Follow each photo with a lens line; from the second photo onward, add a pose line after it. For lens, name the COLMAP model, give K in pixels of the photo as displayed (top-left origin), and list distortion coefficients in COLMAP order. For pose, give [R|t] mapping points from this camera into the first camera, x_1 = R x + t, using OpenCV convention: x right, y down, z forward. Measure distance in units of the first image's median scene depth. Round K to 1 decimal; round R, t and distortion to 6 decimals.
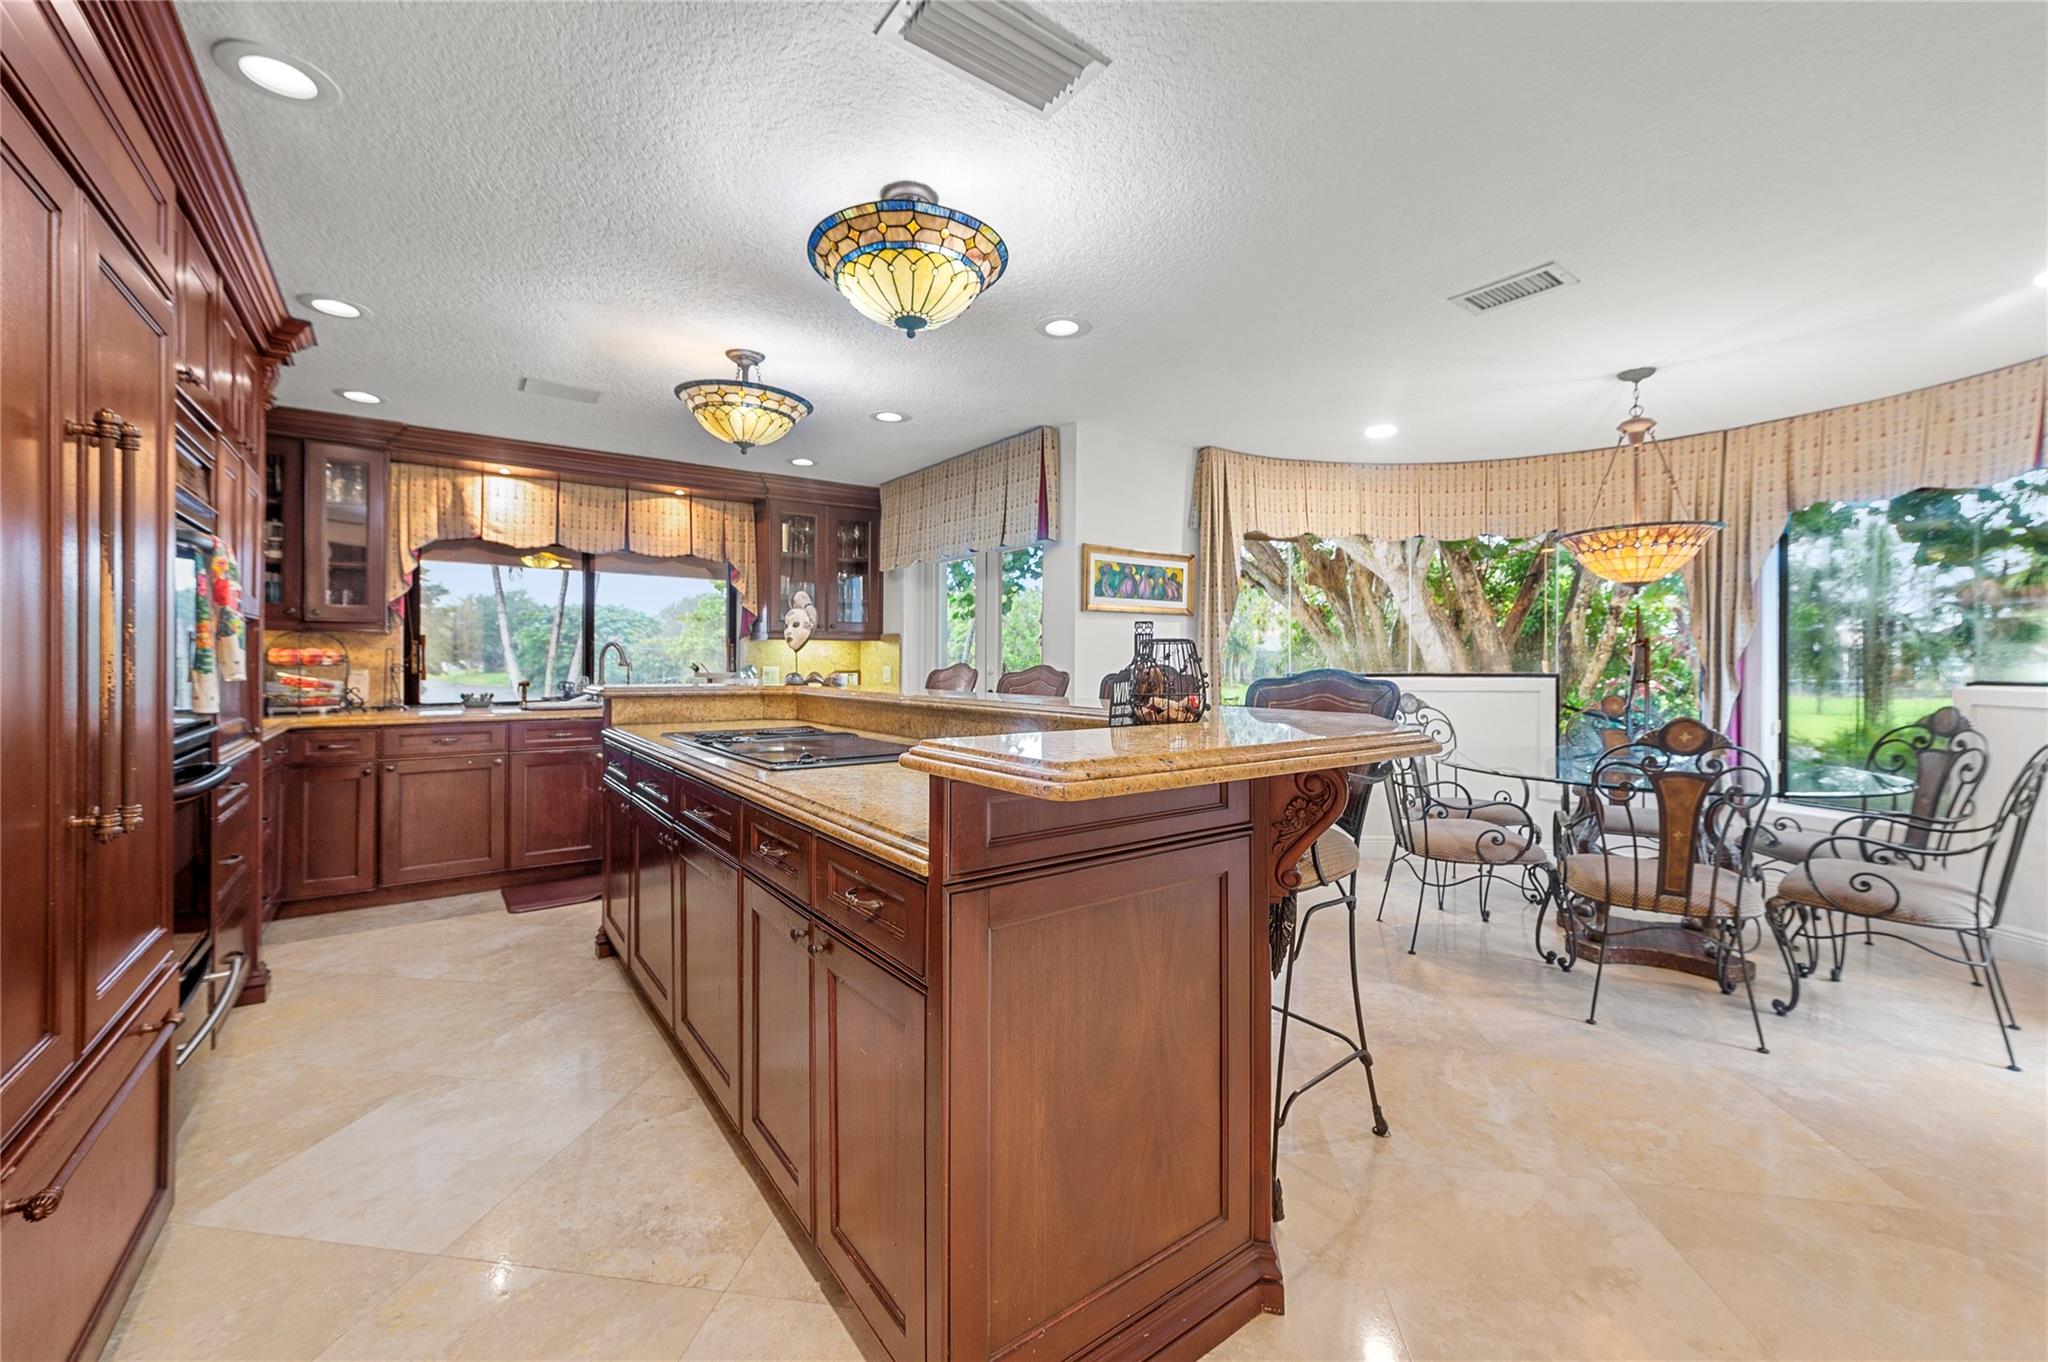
lens RADIAL K [[809.5, 0, 1018.9], [0, 809.5, 684.3], [0, 0, 1]] dist [0.001514, 0.000088]
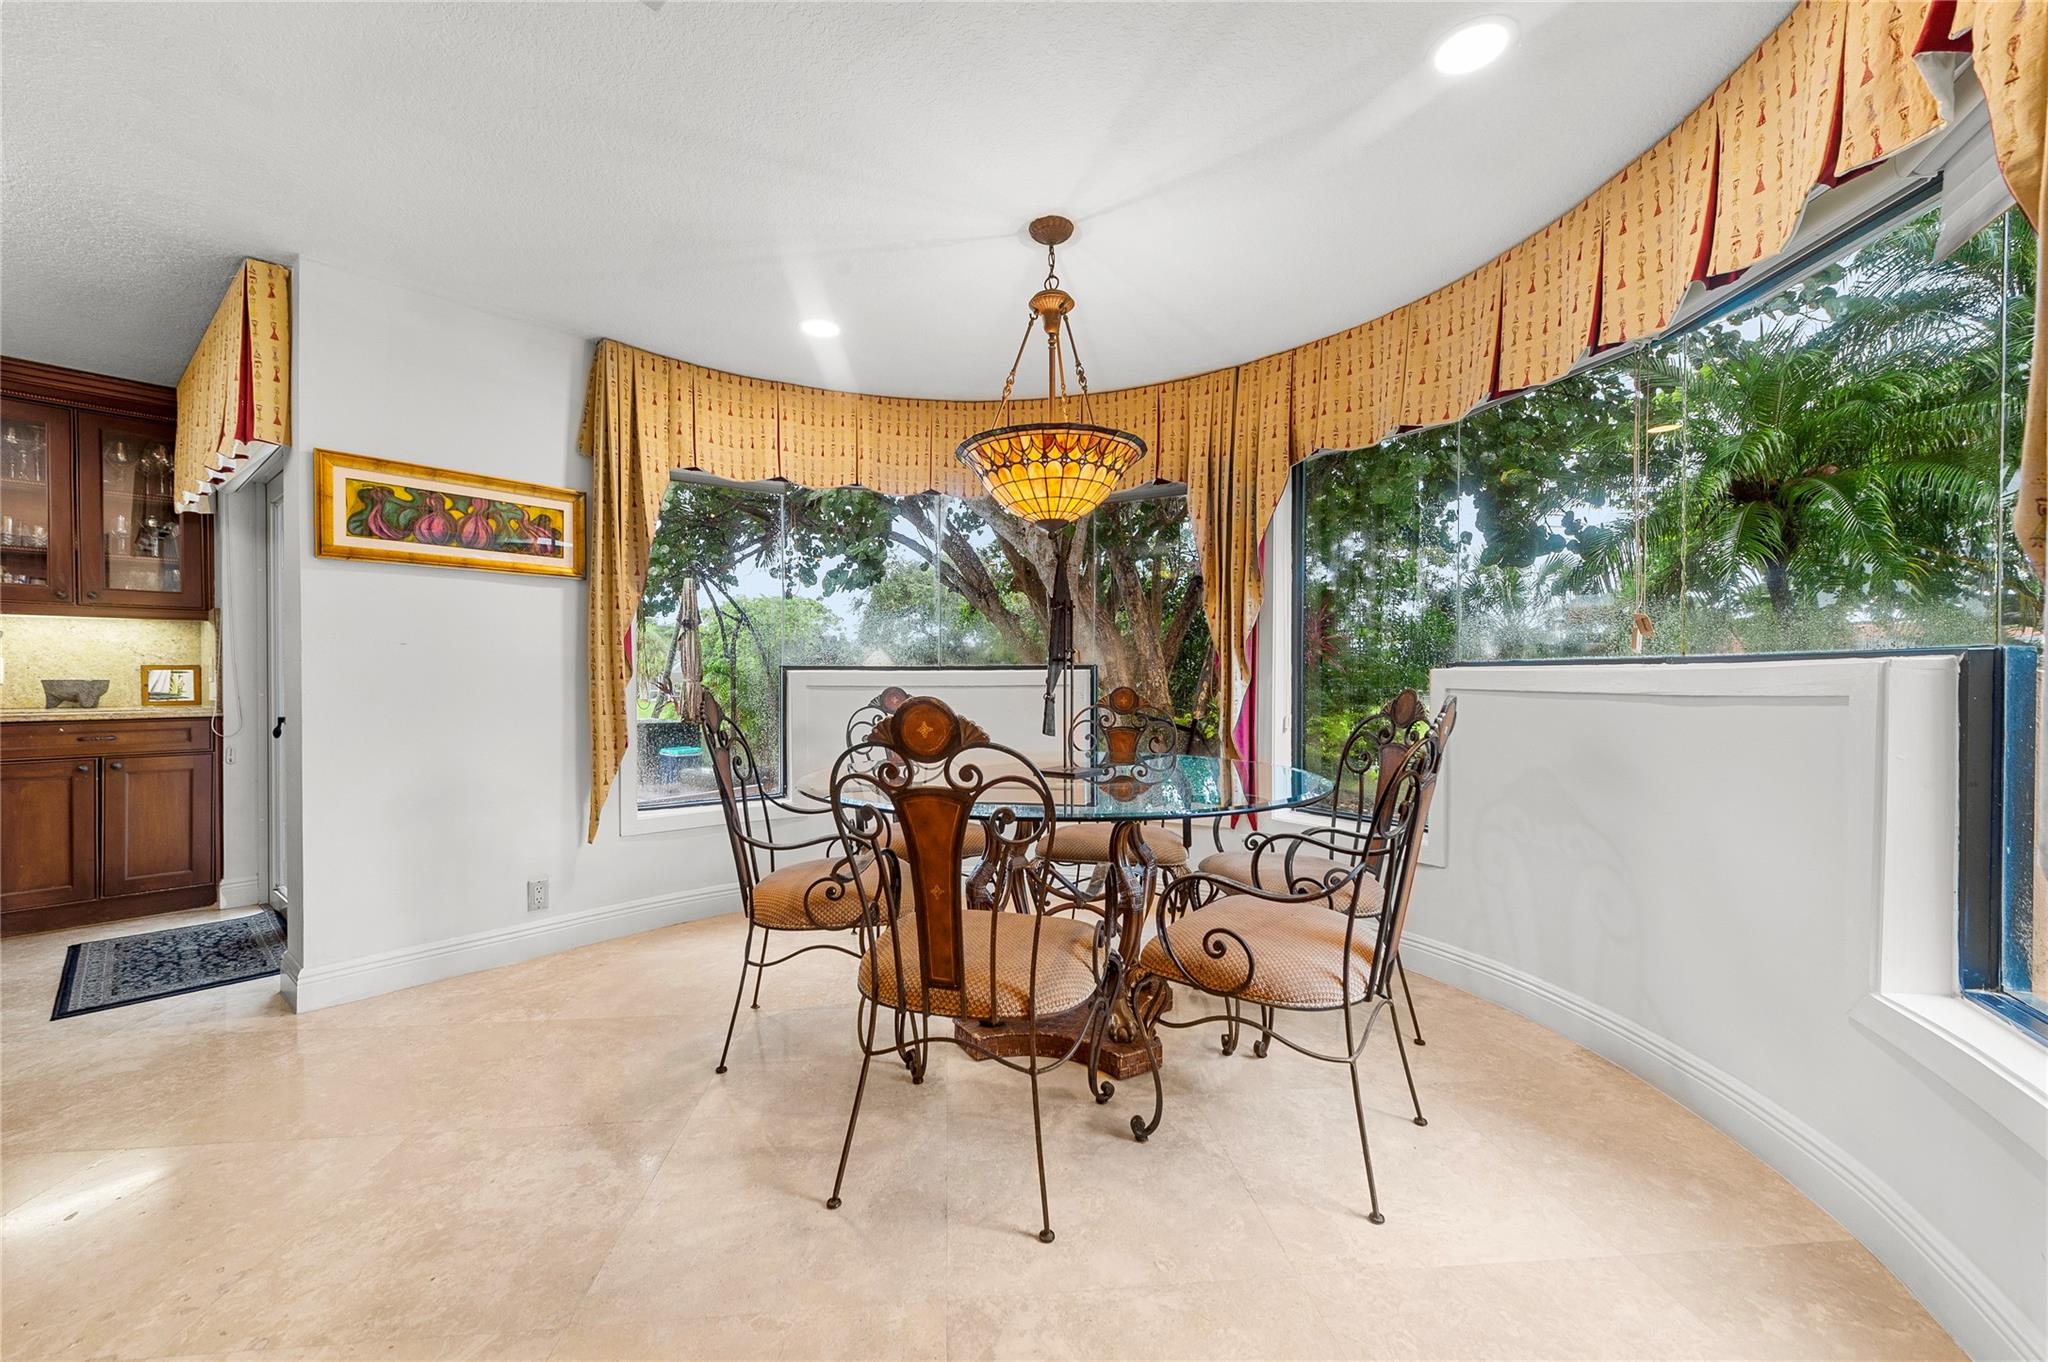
lens RADIAL K [[799.3, 0, 1020.7], [0, 799.3, 712.7], [0, 0, 1]] dist [0.008854, -0.000091]
pose [[0.971413, -0.011779, 0.237103, 0.490548], [0.008655, 0.999862, 0.014211, 0.029576], [-0.237237, -0.011752, 0.971381, 0.270388]]
